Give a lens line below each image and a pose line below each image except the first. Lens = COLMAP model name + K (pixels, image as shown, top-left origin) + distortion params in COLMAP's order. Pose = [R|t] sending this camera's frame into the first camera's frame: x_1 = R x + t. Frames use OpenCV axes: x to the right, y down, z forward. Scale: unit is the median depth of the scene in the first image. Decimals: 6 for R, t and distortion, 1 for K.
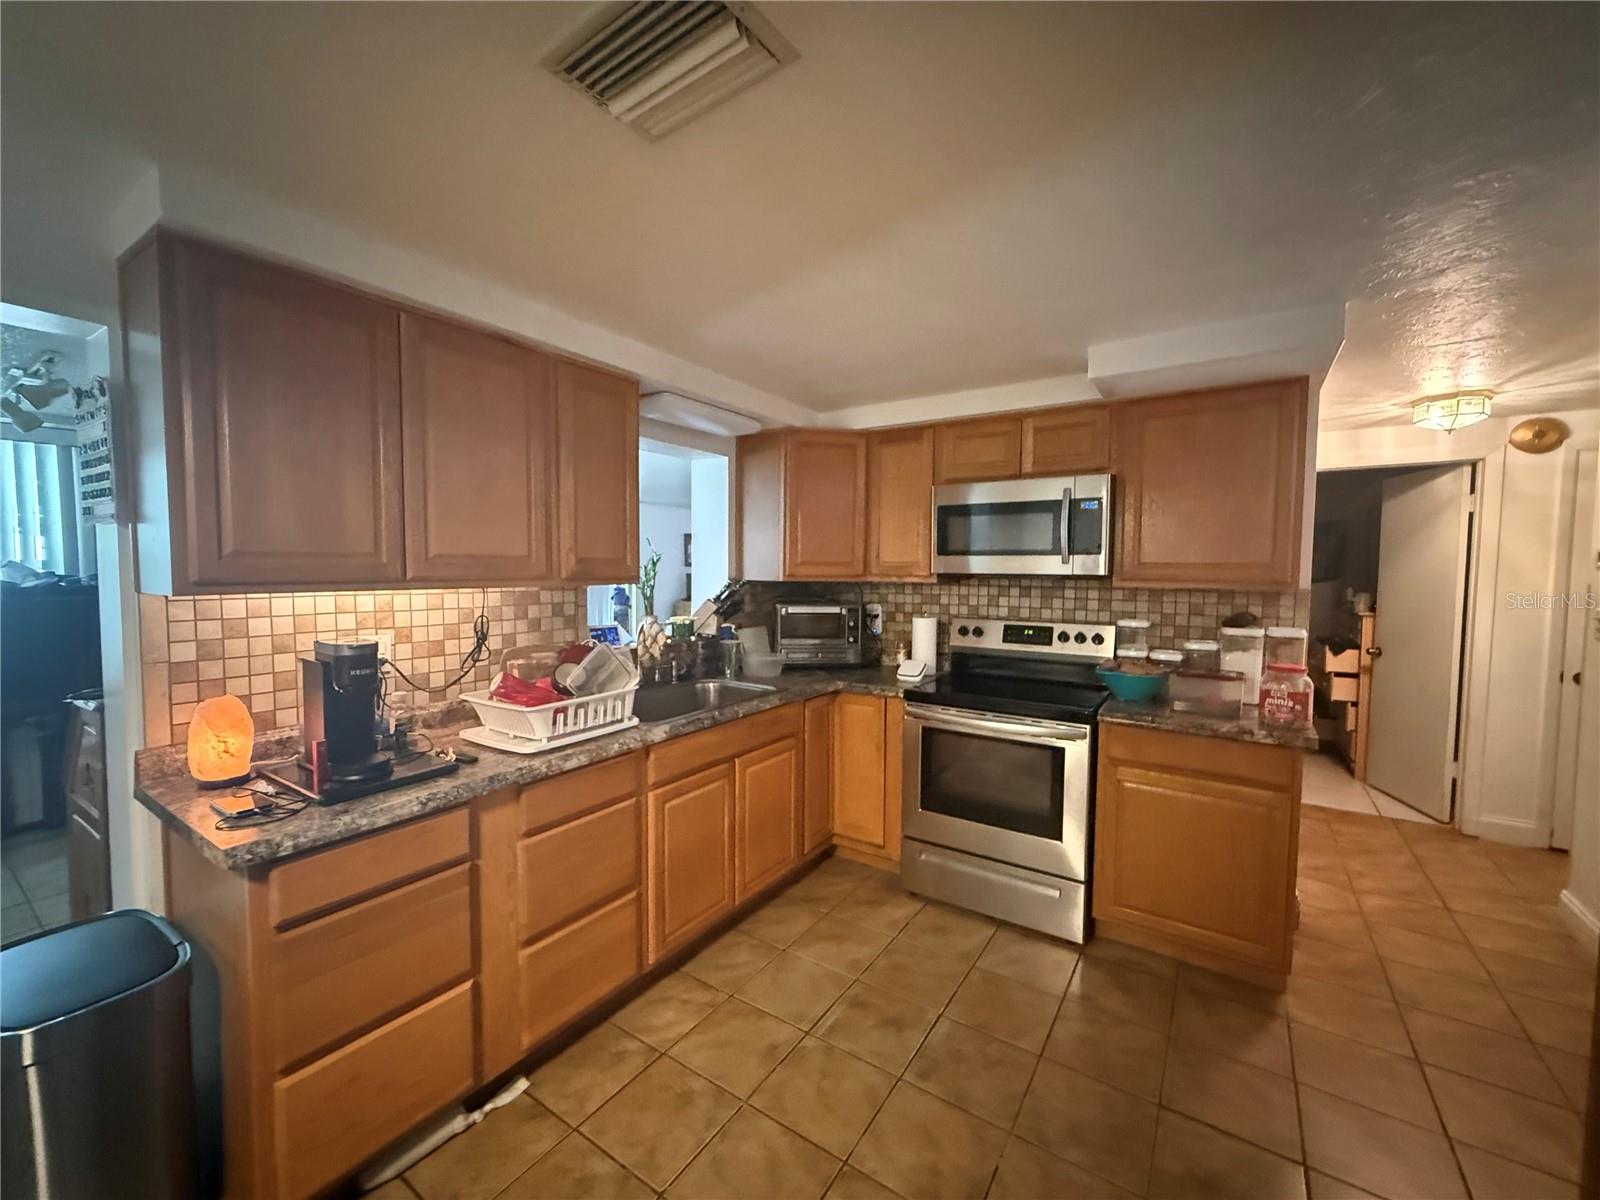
lens RADIAL K [[639.6, 0, 794.8], [0, 639.6, 598.3], [0, 0, 1]] dist [0.001776, 0.000406]
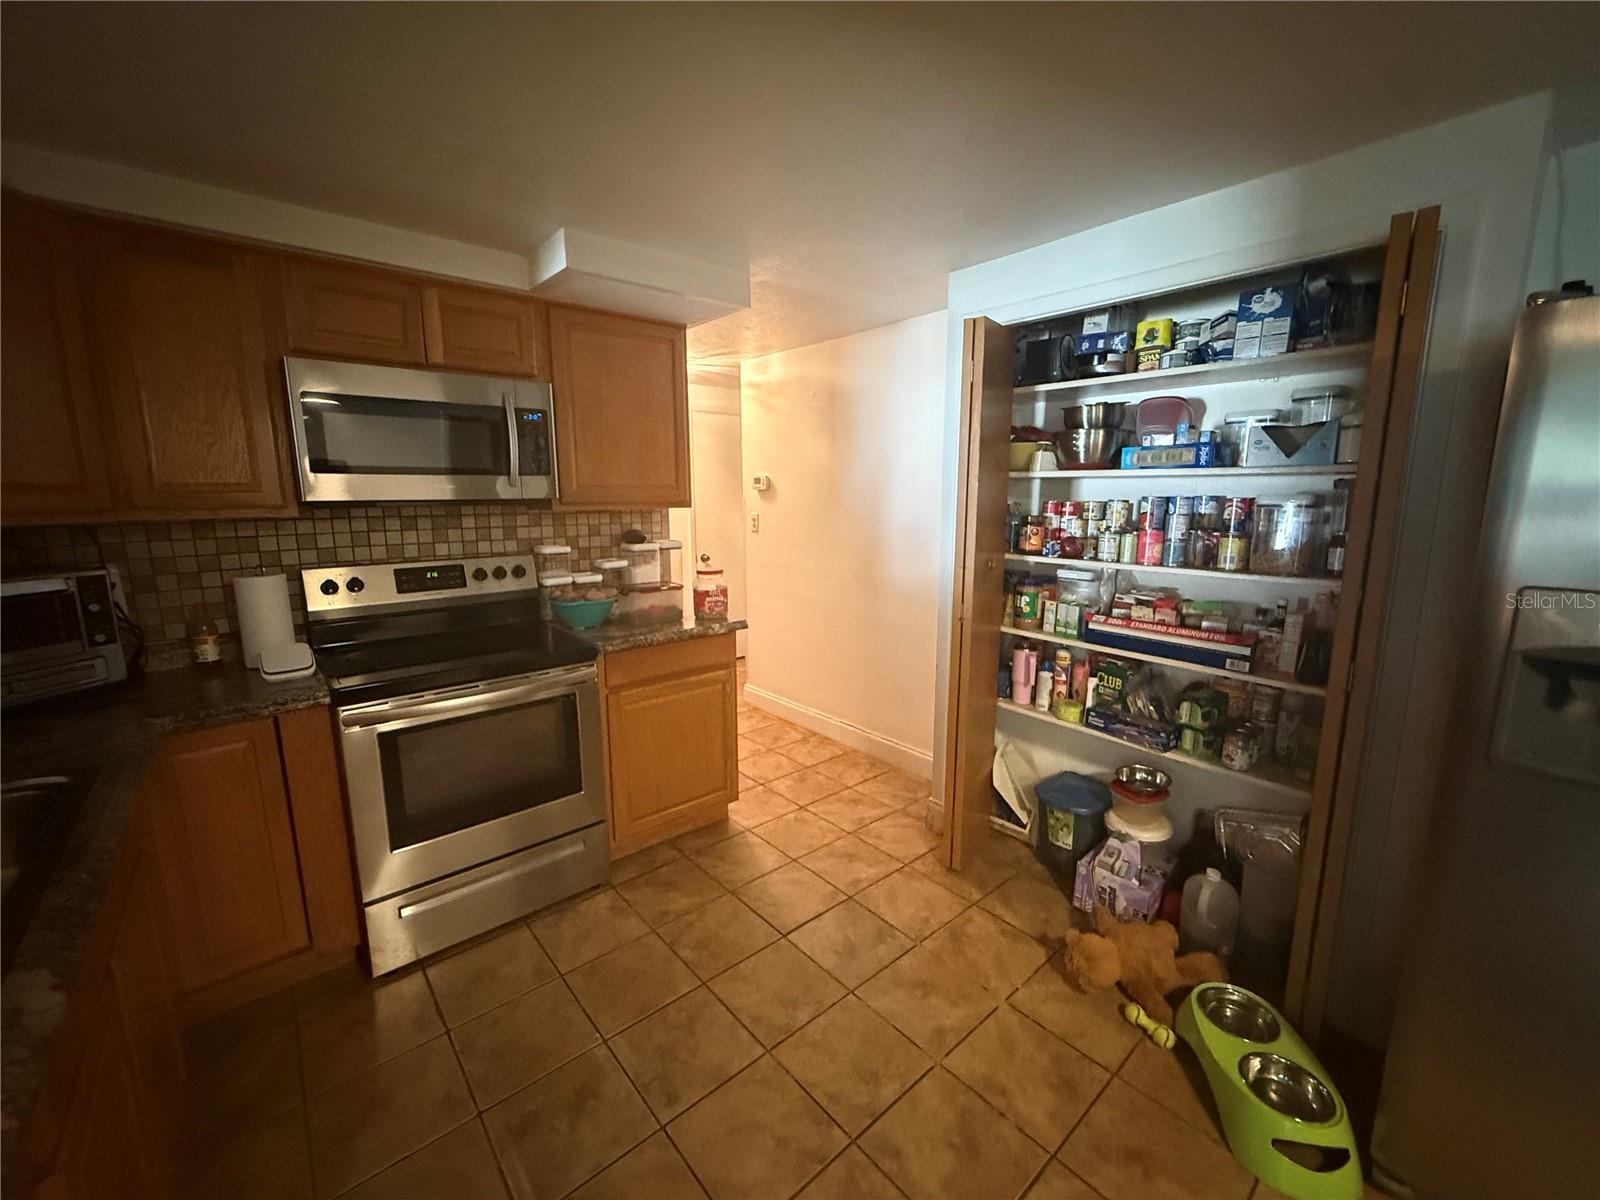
lens RADIAL K [[639.6, 0, 795.7], [0, 639.6, 602.1], [0, 0, 1]] dist [0.001776, 0.000406]
pose [[0.262961, -0.173558, 0.949068, -0.276556], [0.053960, 0.984793, 0.165141, -0.020328], [-0.963296, 0.007786, 0.268327, 0.377913]]
